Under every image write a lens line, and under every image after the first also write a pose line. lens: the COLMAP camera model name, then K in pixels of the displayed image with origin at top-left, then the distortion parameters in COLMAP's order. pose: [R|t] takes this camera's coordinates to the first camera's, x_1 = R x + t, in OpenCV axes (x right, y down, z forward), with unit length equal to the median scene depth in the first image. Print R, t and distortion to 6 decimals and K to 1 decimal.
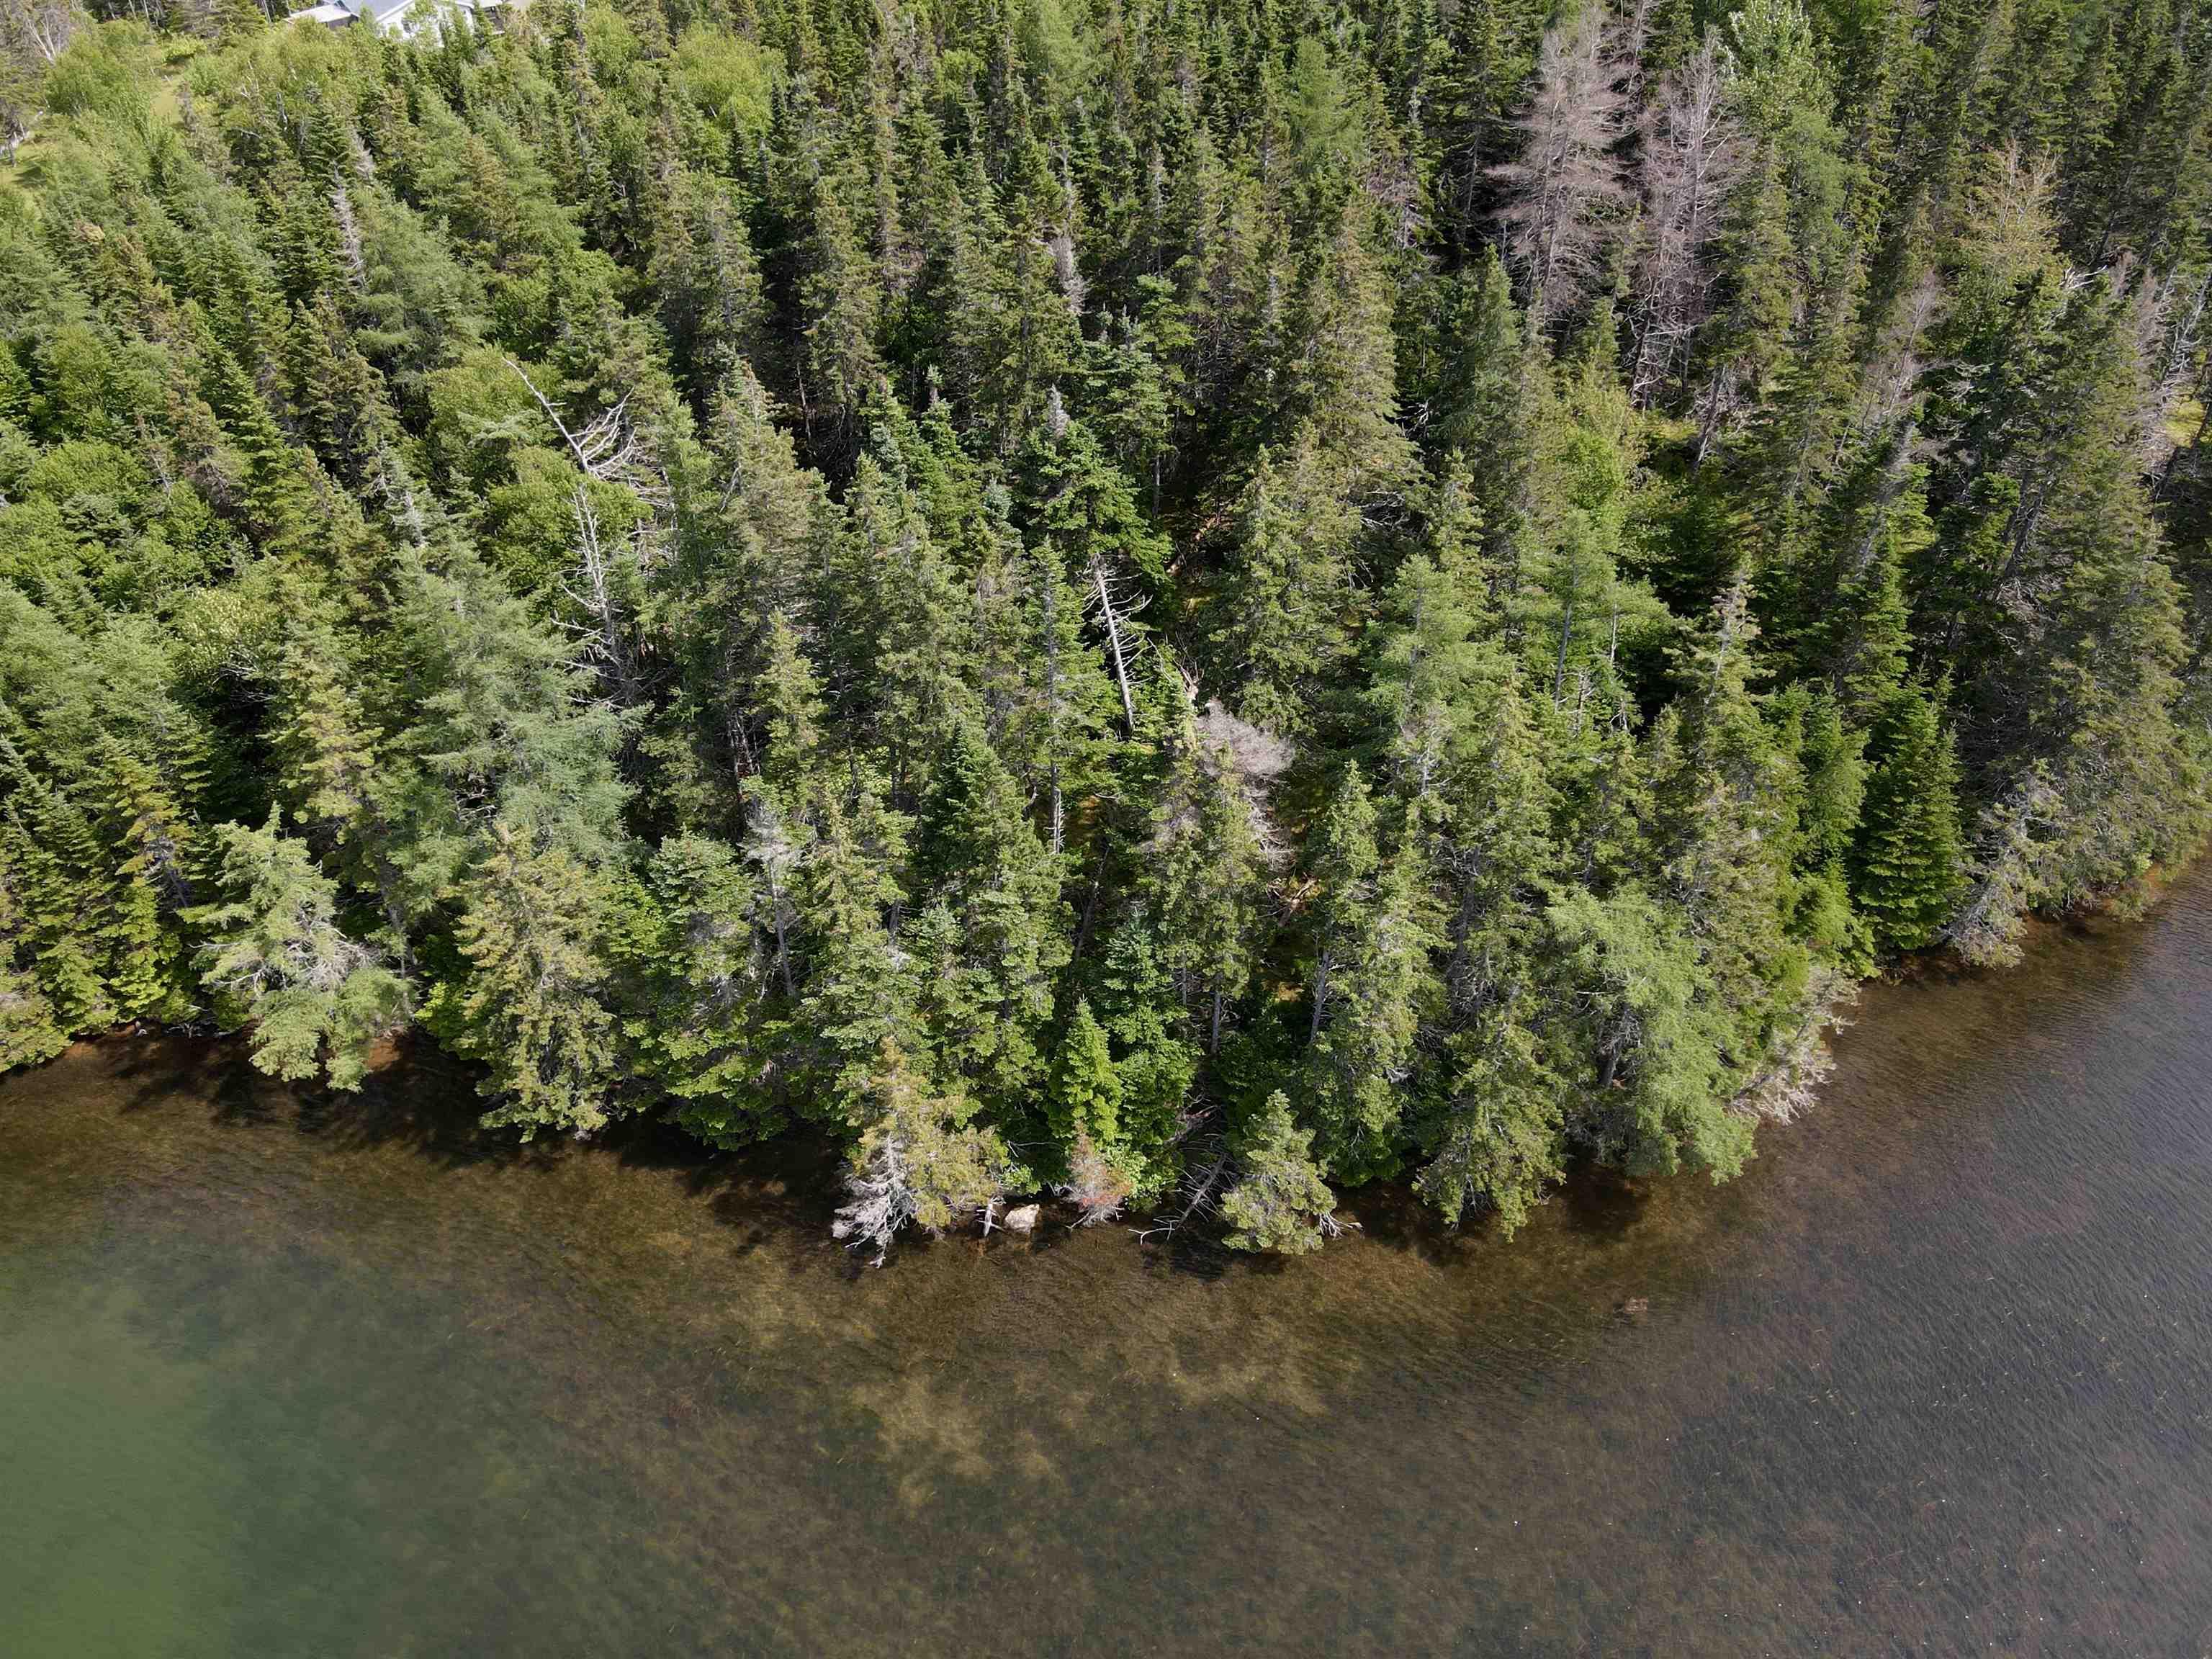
lens RADIAL K [[1593.2, 0, 1112.0], [0, 1593.2, 848.4], [0, 0, 1]] dist [0.011004, 0.000910]
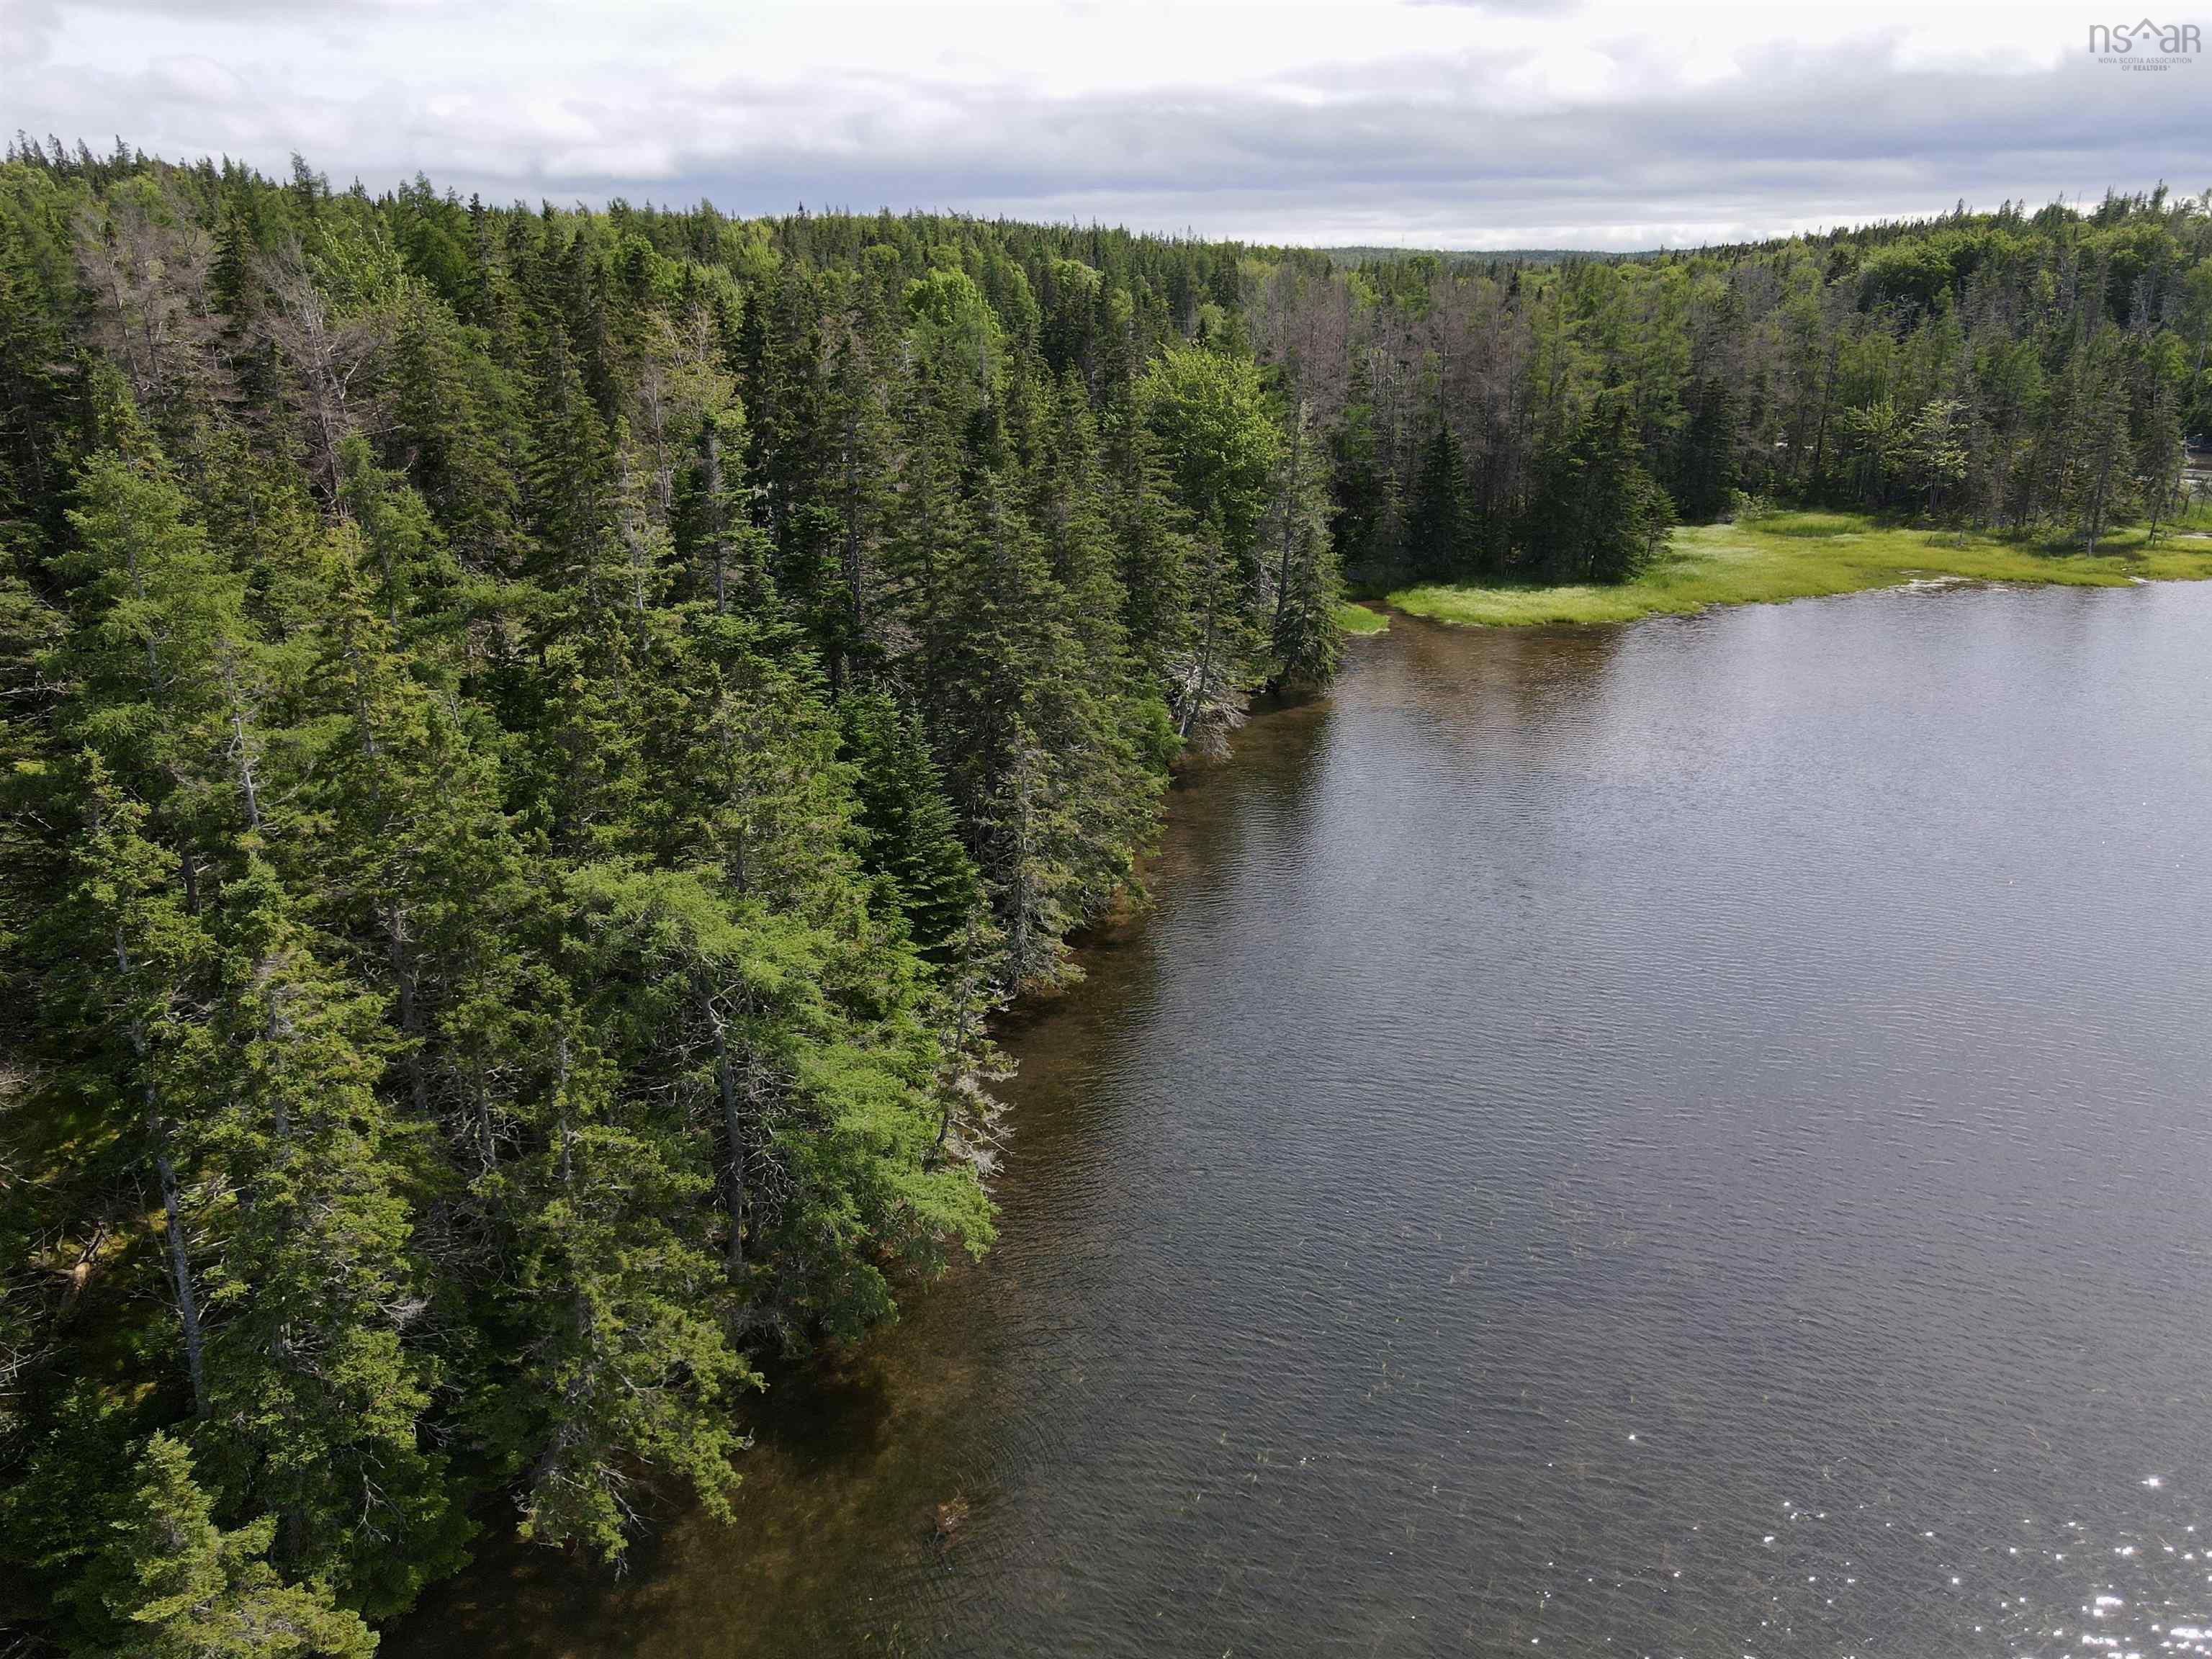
lens RADIAL K [[1593.2, 0, 1112.0], [0, 1593.2, 848.4], [0, 0, 1]] dist [0.011004, 0.000910]
pose [[0.688180, -0.217384, 0.692208, 0.014169], [0.458175, 0.869967, -0.182300, 0.204658], [-0.562569, 0.442608, 0.698294, 0.449456]]
